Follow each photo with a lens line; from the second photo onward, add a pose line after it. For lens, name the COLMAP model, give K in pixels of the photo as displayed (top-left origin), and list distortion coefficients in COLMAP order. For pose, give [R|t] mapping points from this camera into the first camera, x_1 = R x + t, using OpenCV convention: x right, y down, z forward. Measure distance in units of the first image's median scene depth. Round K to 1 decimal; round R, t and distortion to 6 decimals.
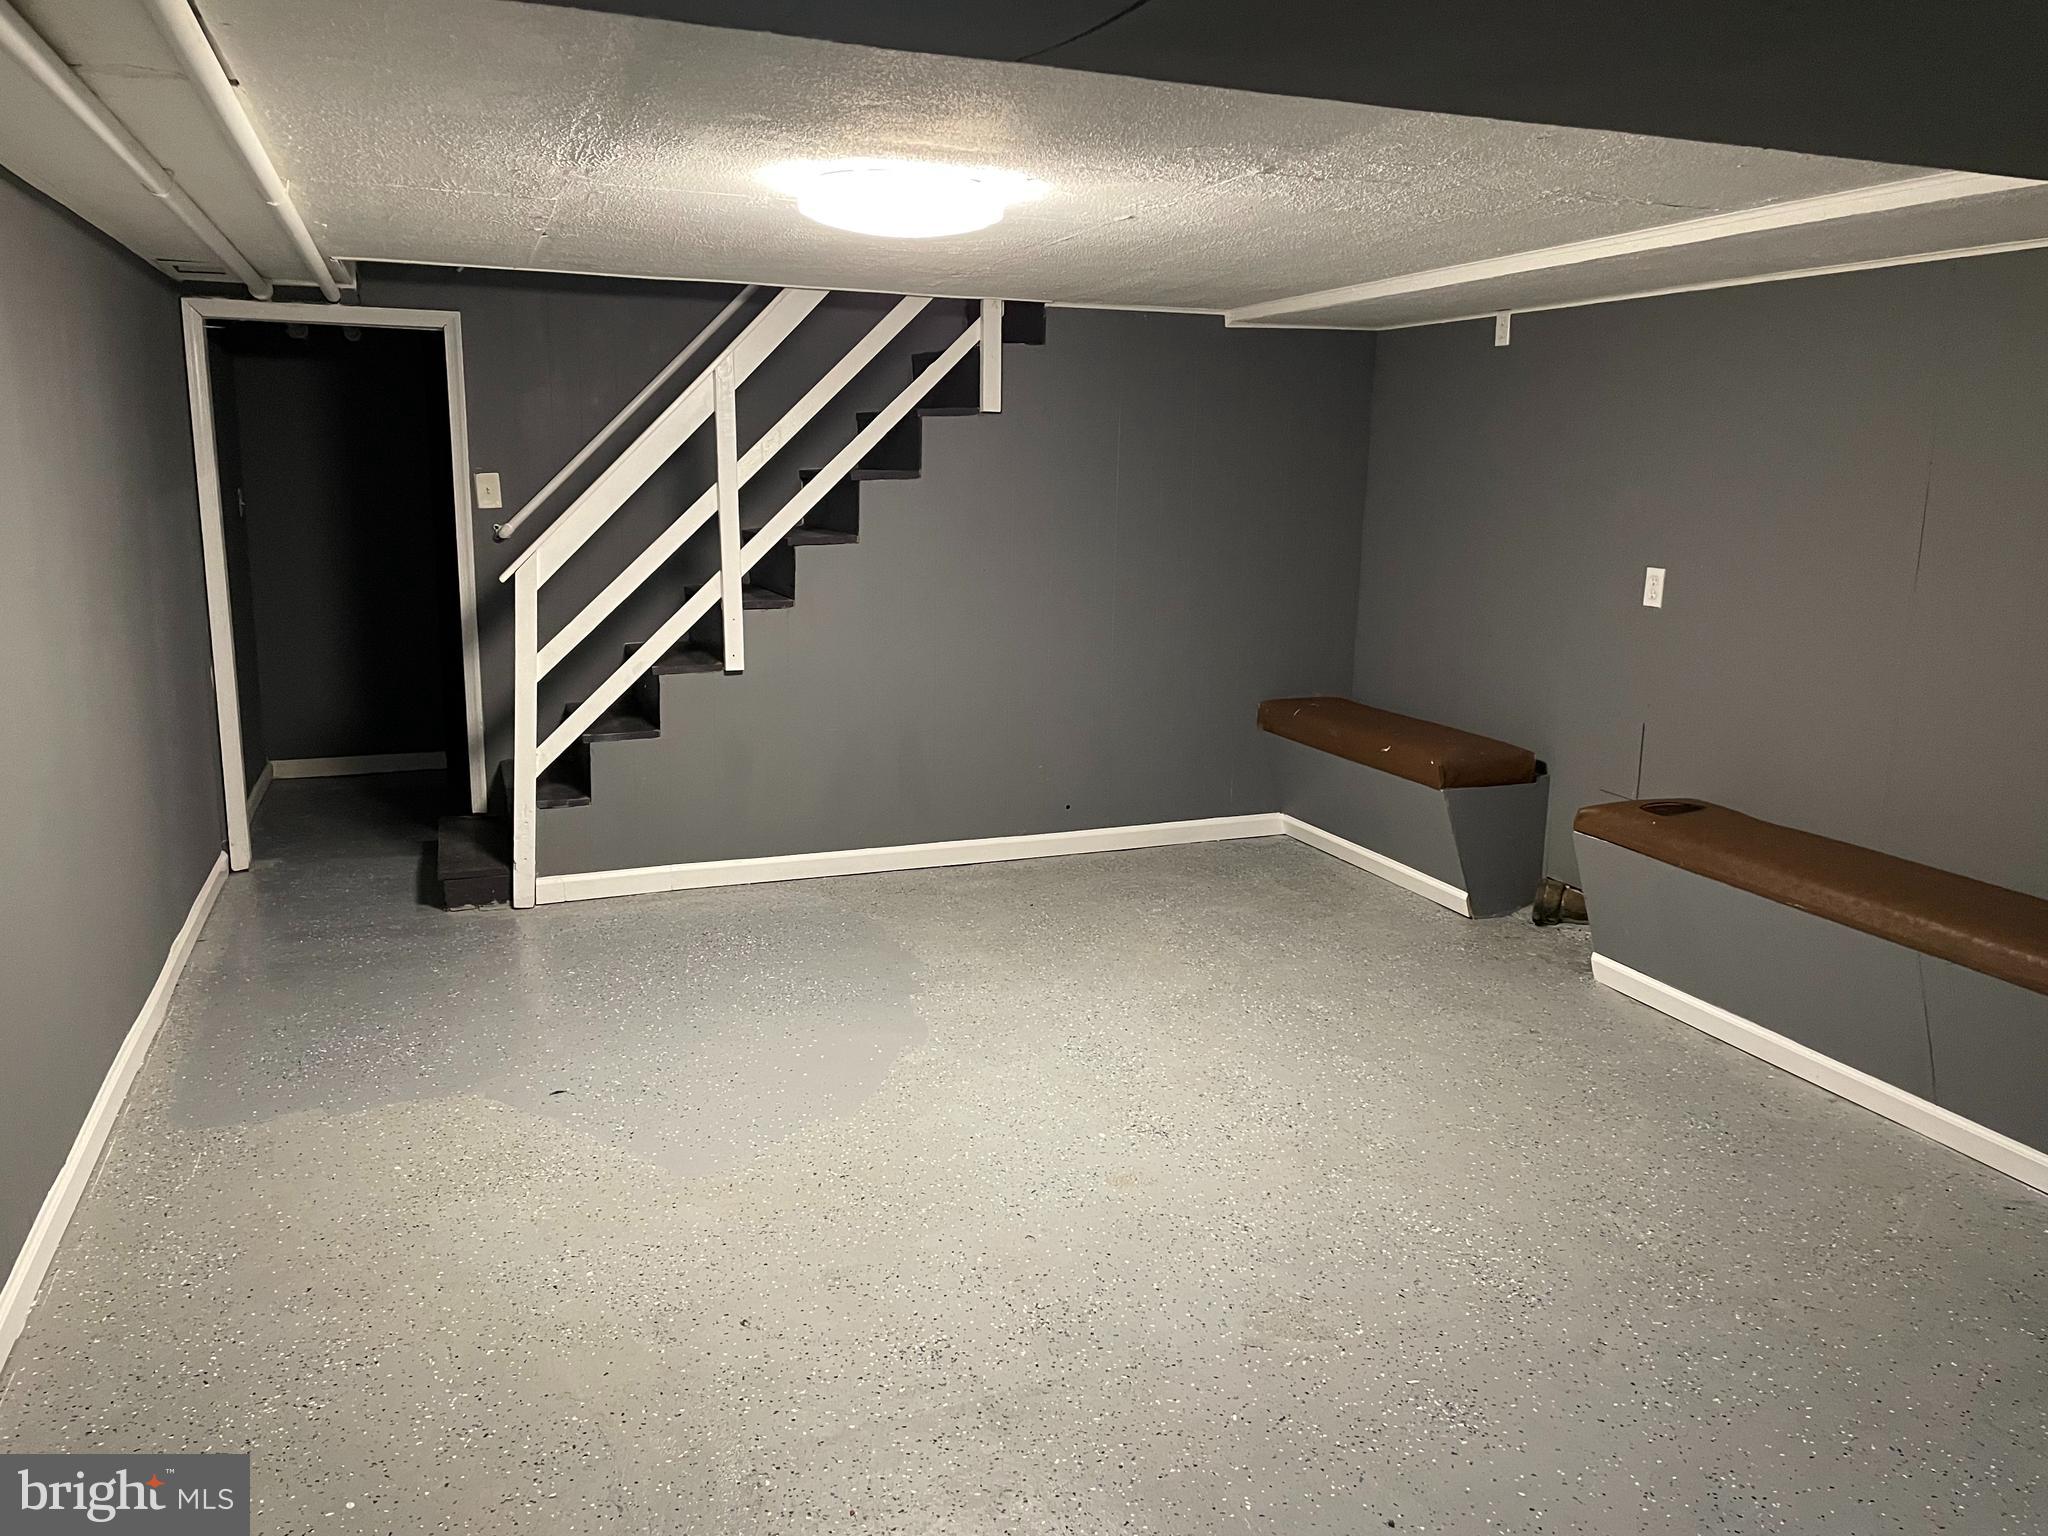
lens RADIAL K [[1542.9, 0, 1034.6], [0, 1542.9, 760.6], [0, 0, 1]] dist [0.014487, -0.023190]
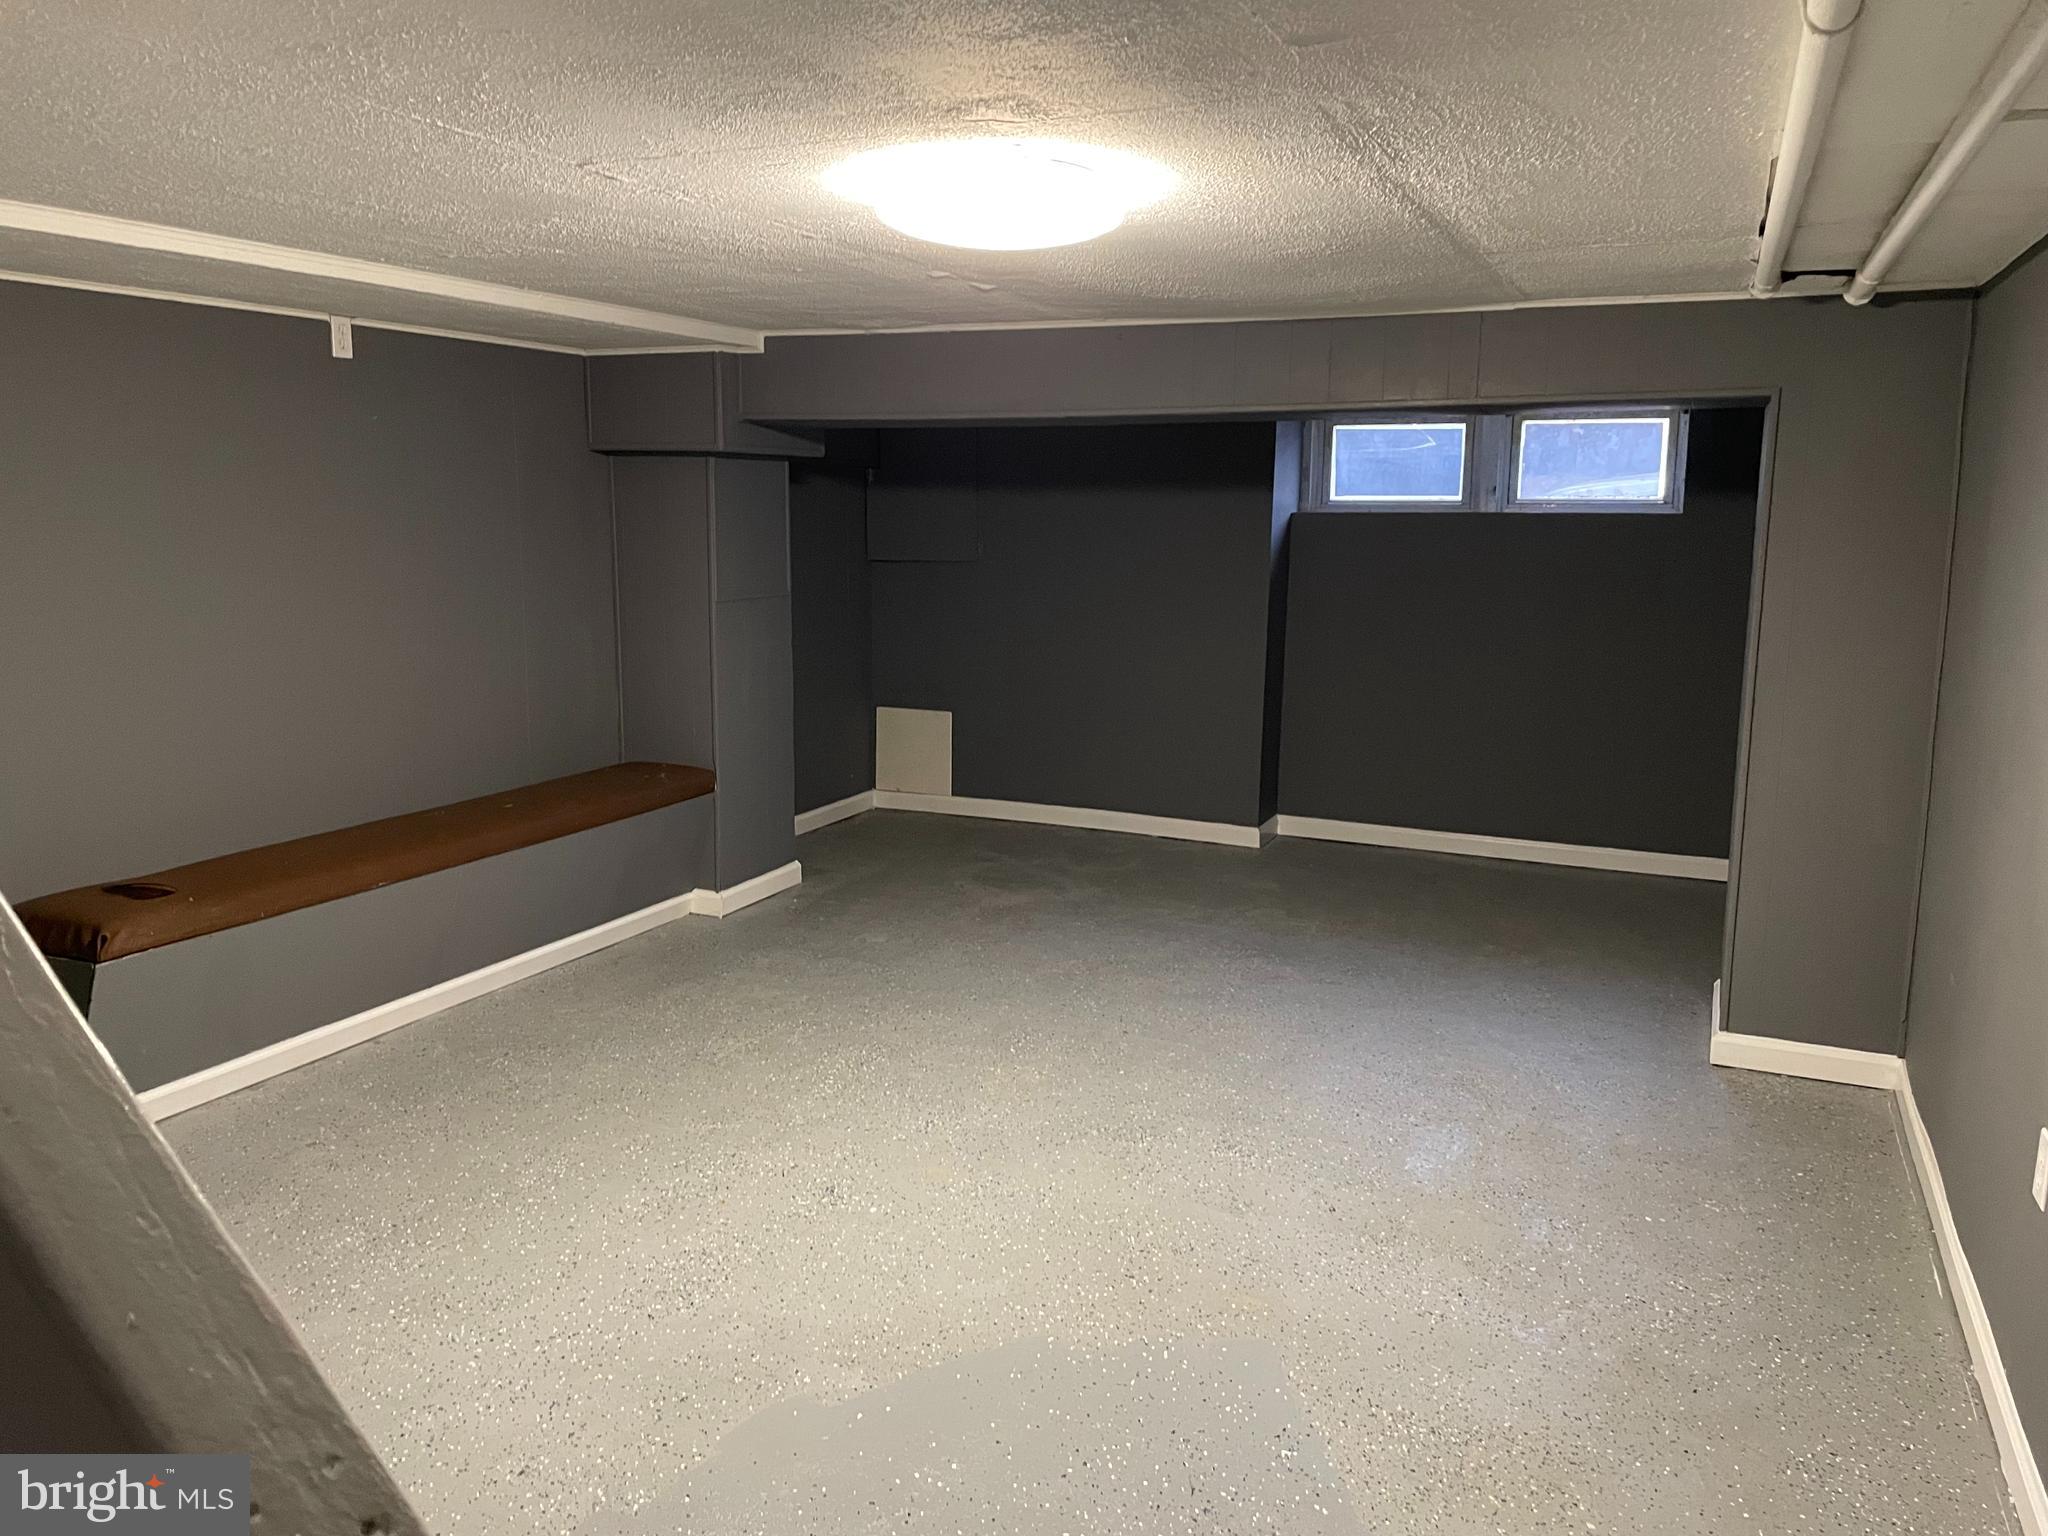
lens RADIAL K [[1542.9, 0, 1033.6], [0, 1542.9, 771.9], [0, 0, 1]] dist [0.014487, -0.023190]
pose [[-0.719755, -0.145473, 0.678816, -0.631865], [0.114631, 0.939473, 0.322877, -0.305718], [-0.684699, 0.310206, -0.659515, 1.472664]]
